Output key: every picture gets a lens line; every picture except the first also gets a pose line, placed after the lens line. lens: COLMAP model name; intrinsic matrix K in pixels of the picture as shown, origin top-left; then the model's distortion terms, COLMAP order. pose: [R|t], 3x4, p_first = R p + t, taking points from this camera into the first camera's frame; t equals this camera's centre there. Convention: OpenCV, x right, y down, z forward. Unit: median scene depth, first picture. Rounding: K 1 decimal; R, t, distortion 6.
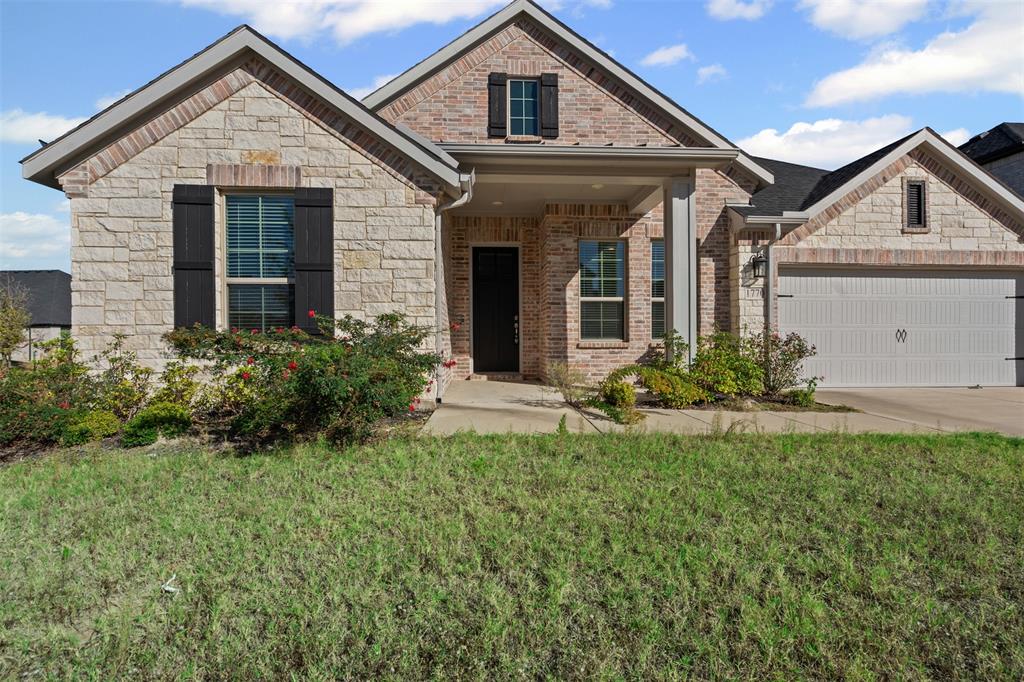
lens RADIAL K [[468.6, 0, 512.0], [0, 468.6, 341.0], [0, 0, 1]] dist [-0.002034, 0.000074]
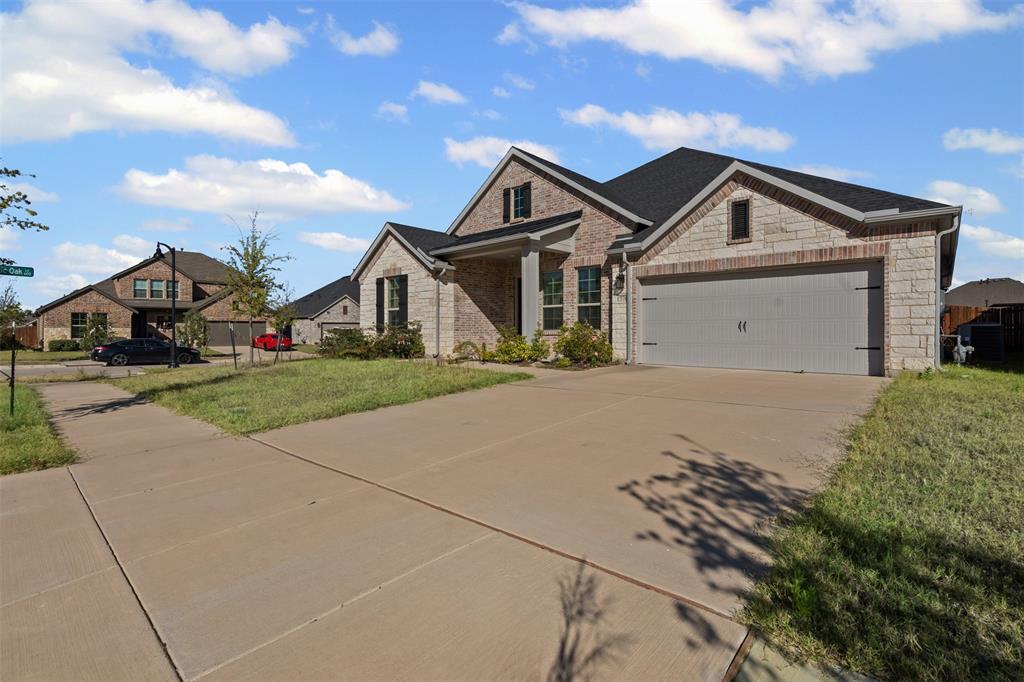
lens RADIAL K [[493.5, 0, 509.2], [0, 493.5, 330.7], [0, 0, 1]] dist [-0.001437, -0.000672]
pose [[0.672877, 0.001656, -0.739753, 1.425299], [-0.000862, 0.999999, 0.001454, -0.001657], [0.739754, -0.000341, 0.672877, -0.325066]]
